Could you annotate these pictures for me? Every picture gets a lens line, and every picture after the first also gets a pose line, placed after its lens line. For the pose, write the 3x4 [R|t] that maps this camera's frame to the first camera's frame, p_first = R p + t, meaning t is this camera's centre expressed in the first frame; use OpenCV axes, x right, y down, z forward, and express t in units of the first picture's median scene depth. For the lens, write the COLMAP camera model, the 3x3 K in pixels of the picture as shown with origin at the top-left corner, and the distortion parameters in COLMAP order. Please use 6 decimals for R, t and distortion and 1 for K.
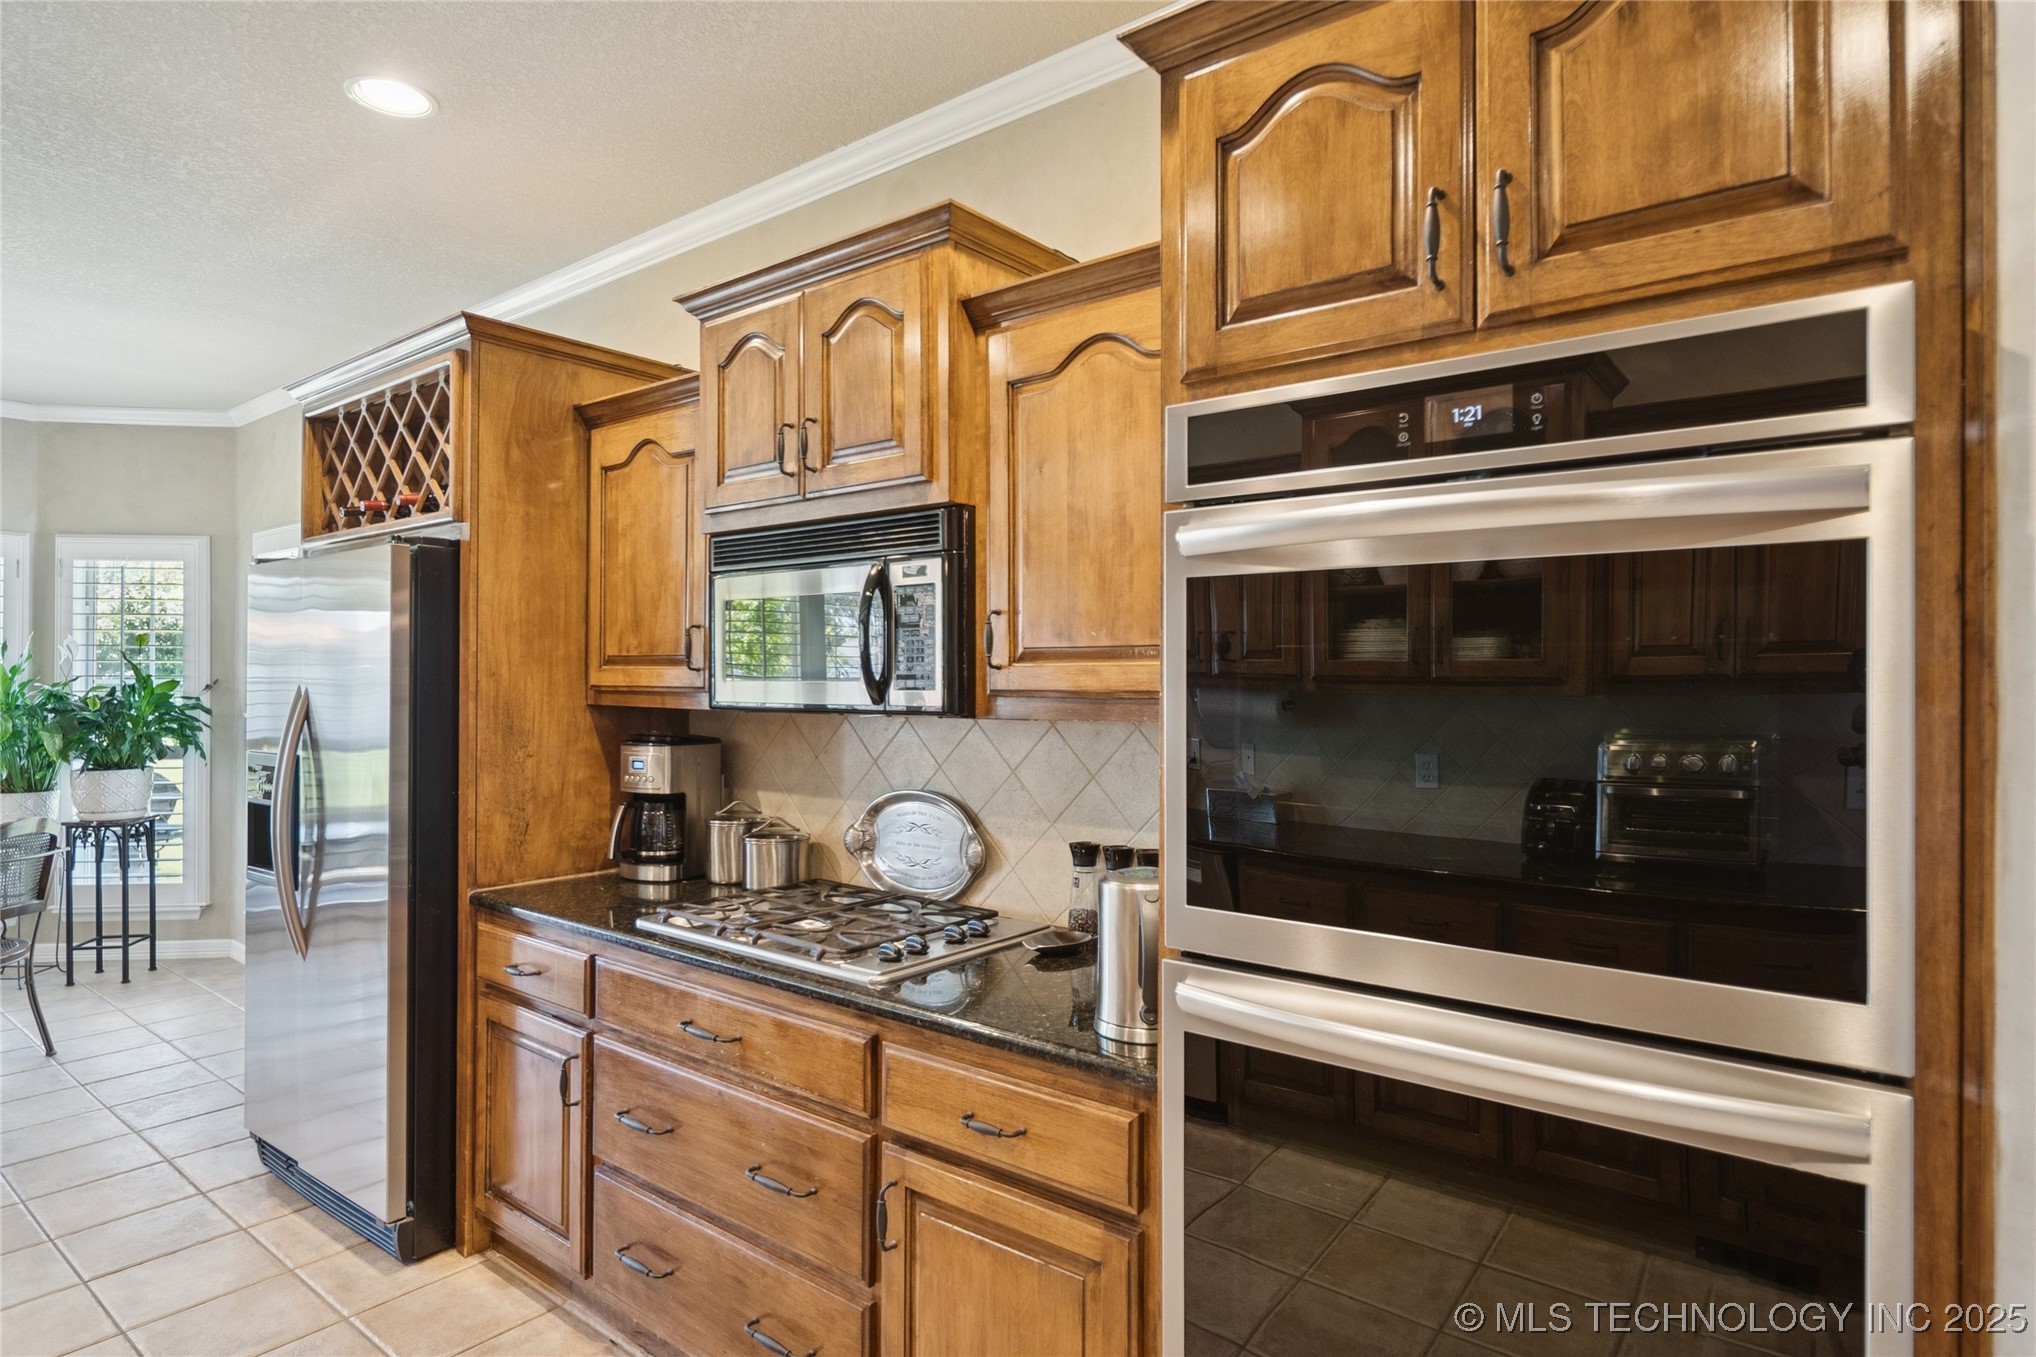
lens RADIAL K [[1093.9, 0, 1036.9], [0, 1093.9, 675.9], [0, 0, 1]] dist [-0.010446, 0.006098]
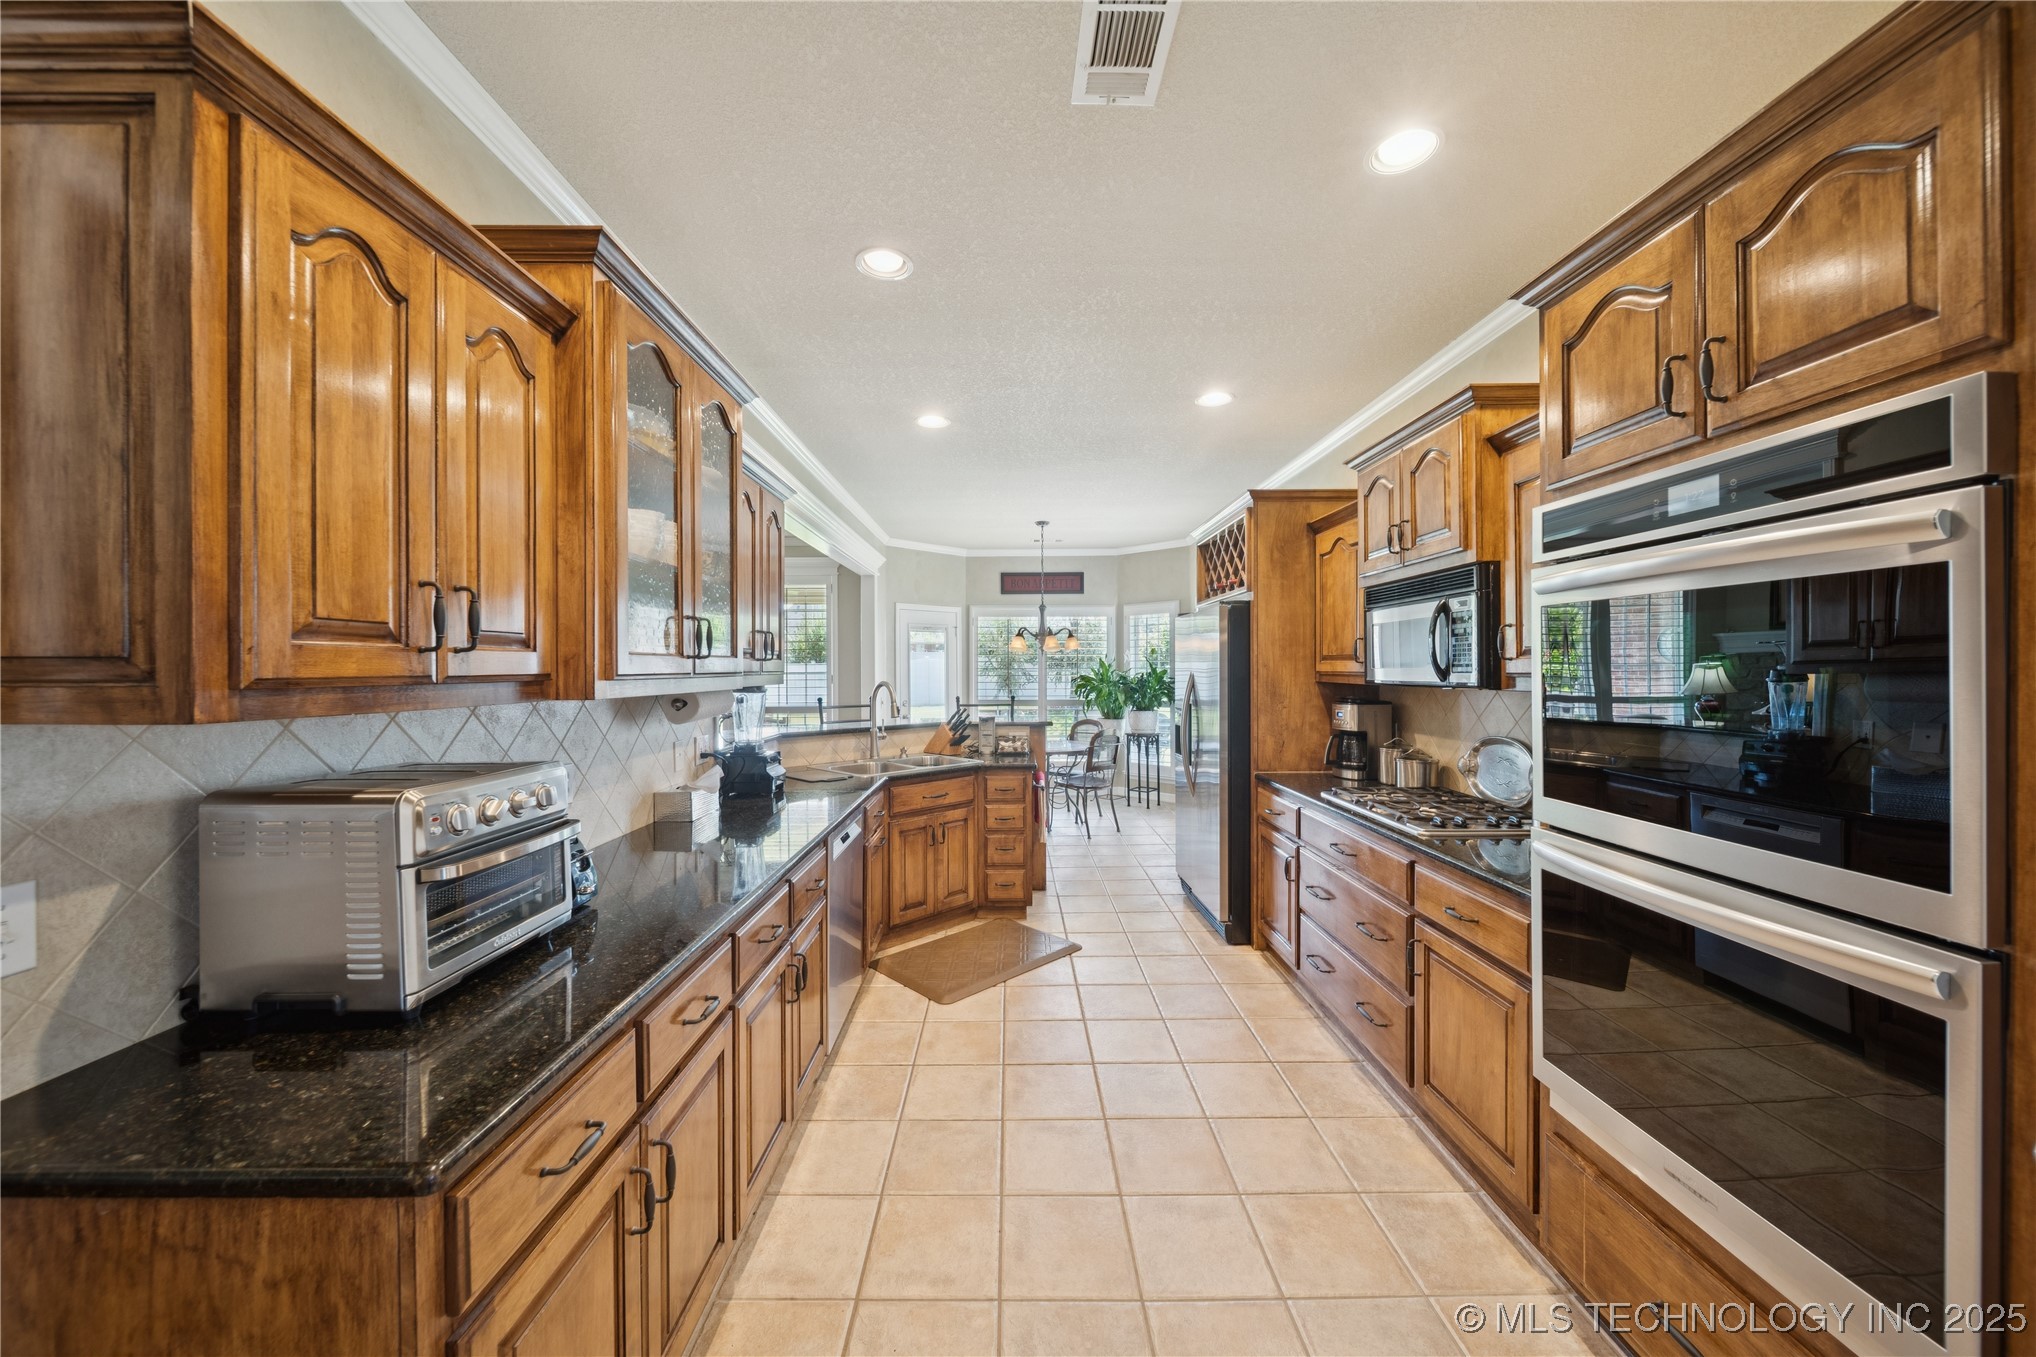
lens RADIAL K [[1093.9, 0, 1014.3], [0, 1093.9, 678.6], [0, 0, 1]] dist [-0.010446, 0.006098]
pose [[0.597760, 0.000476, -0.801675, 0.831746], [0.011670, 0.999889, 0.009295, -0.002323], [0.801590, -0.014912, 0.597688, -0.569563]]
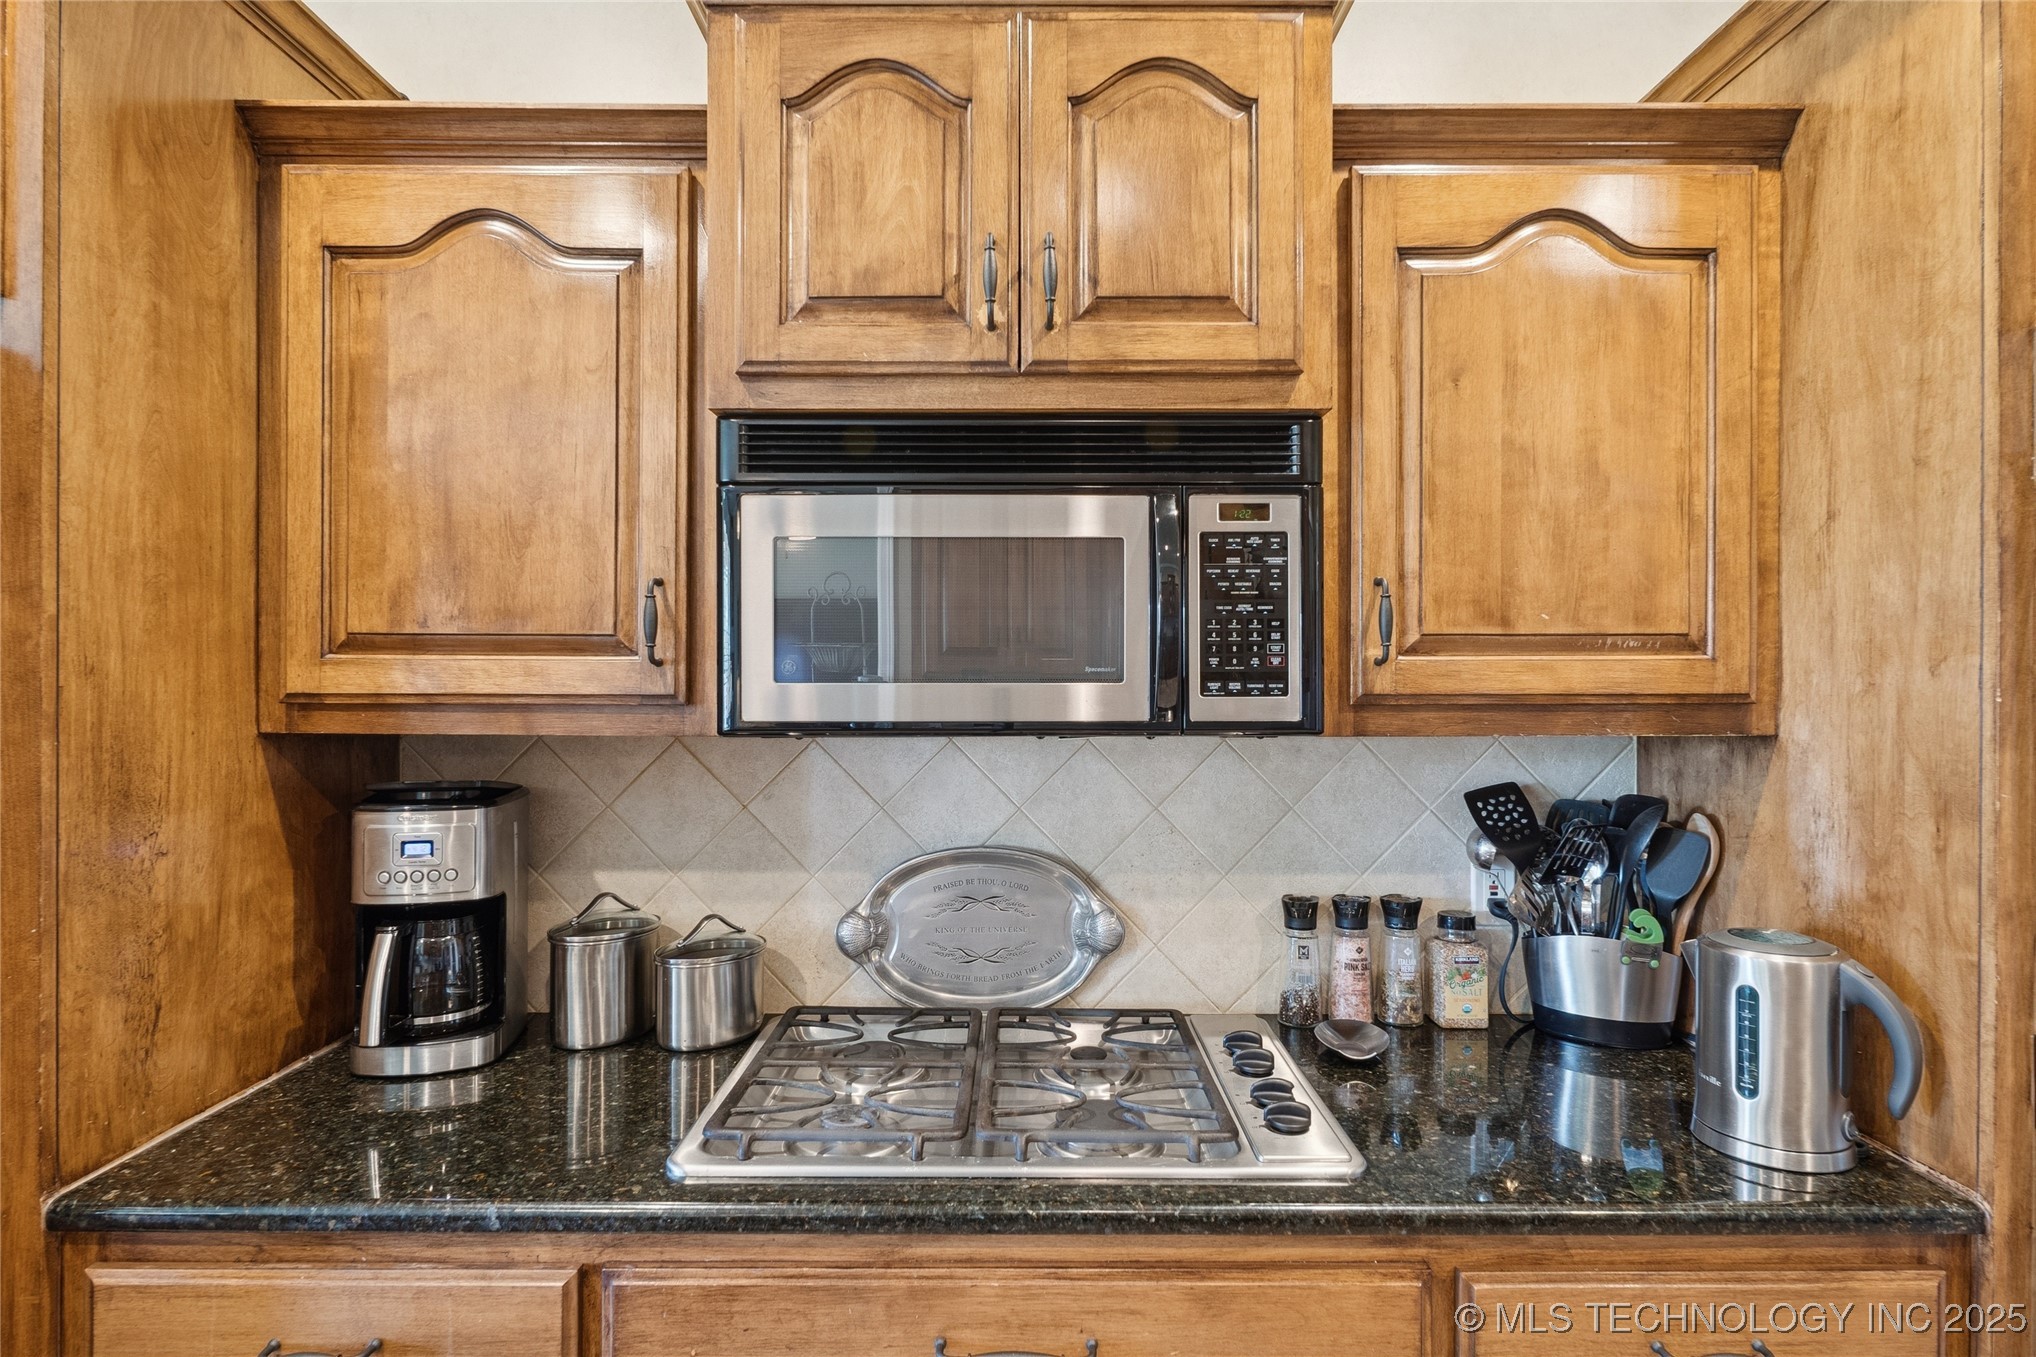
lens RADIAL K [[1093.9, 0, 1025.8], [0, 1093.9, 673.9], [0, 0, 1]] dist [-0.010446, 0.006098]
pose [[0.791496, -0.002253, 0.611170, -0.465811], [-0.000417, 0.999991, 0.004226, -0.002306], [-0.611174, -0.003600, 0.791488, 0.439796]]
